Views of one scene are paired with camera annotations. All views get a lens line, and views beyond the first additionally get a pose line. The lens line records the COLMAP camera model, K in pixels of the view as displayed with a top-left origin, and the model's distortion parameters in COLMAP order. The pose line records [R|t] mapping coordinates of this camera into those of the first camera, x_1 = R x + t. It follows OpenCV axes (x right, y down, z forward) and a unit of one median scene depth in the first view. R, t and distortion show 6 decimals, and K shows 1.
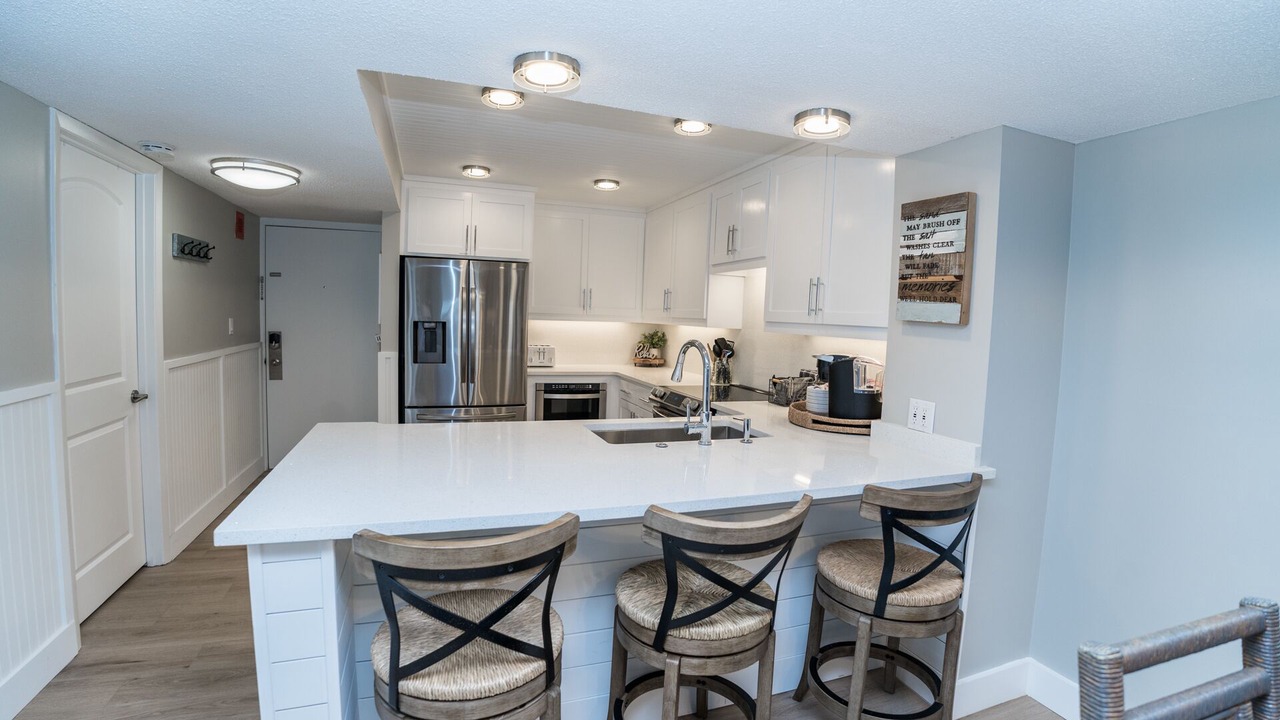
lens RADIAL K [[582.2, 0, 640.0], [0, 582.2, 360.0], [0, 0, 1]] dist [-0.095608, 0.020605]
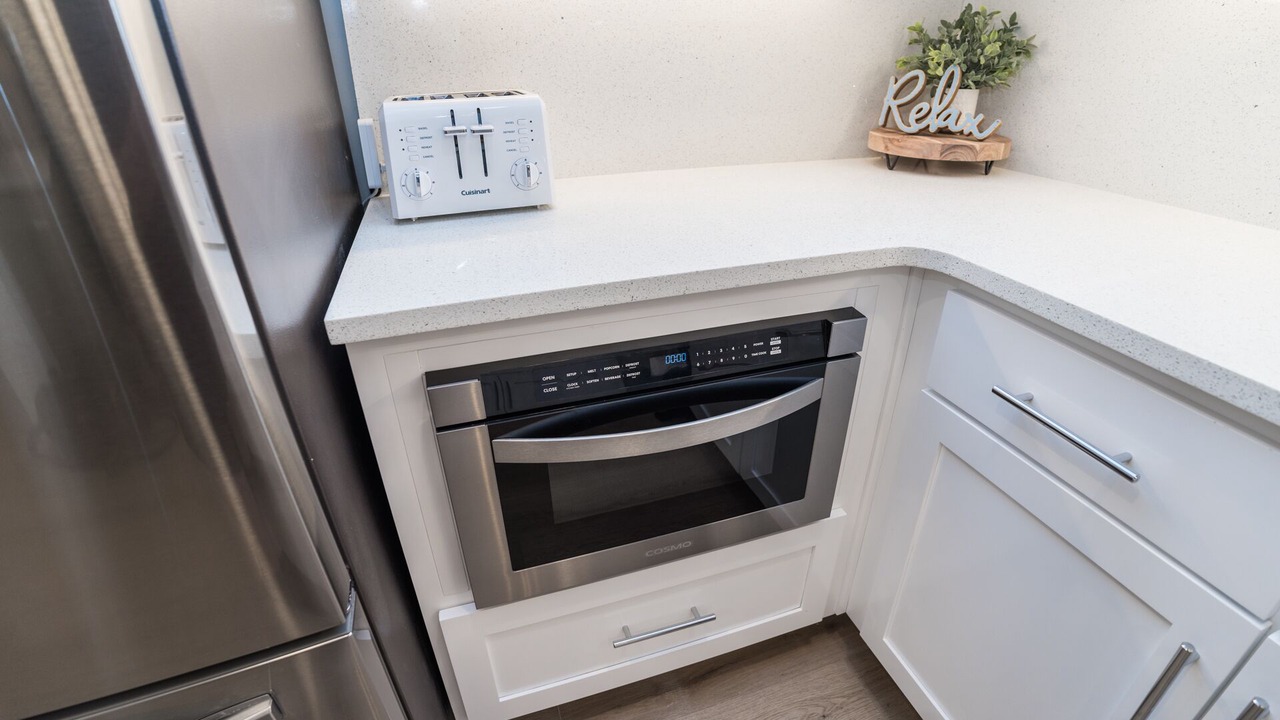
lens RADIAL K [[582.2, 0, 640.0], [0, 582.2, 360.0], [0, 0, 1]] dist [-0.095608, 0.020605]
pose [[0.998176, -0.033643, -0.050135, -0.250620], [0.050889, 0.915639, 0.398767, -0.038151], [0.032490, -0.400591, 0.915681, 1.845988]]
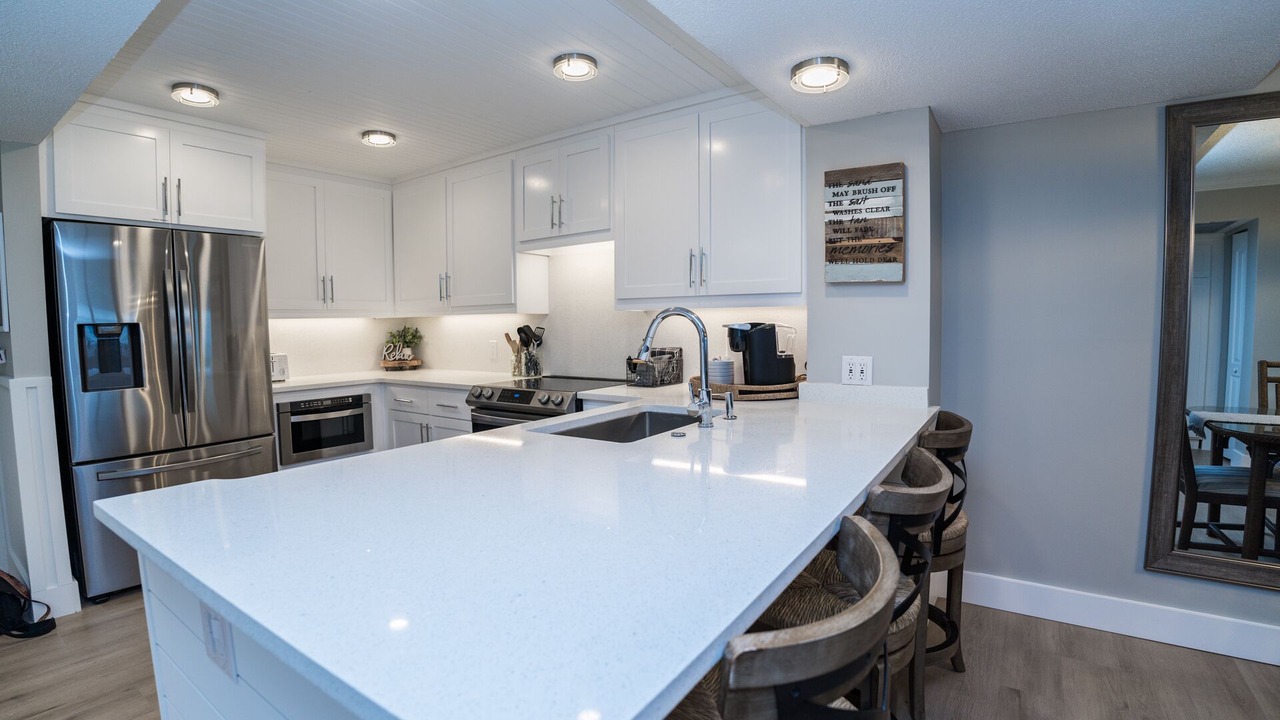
lens RADIAL K [[582.2, 0, 640.0], [0, 582.2, 360.0], [0, 0, 1]] dist [-0.095608, 0.020605]
pose [[0.813602, -0.083642, 0.575374, -0.441645], [0.086058, 0.996022, 0.023102, 0.017522], [-0.575018, 0.030720, 0.817564, 0.336988]]
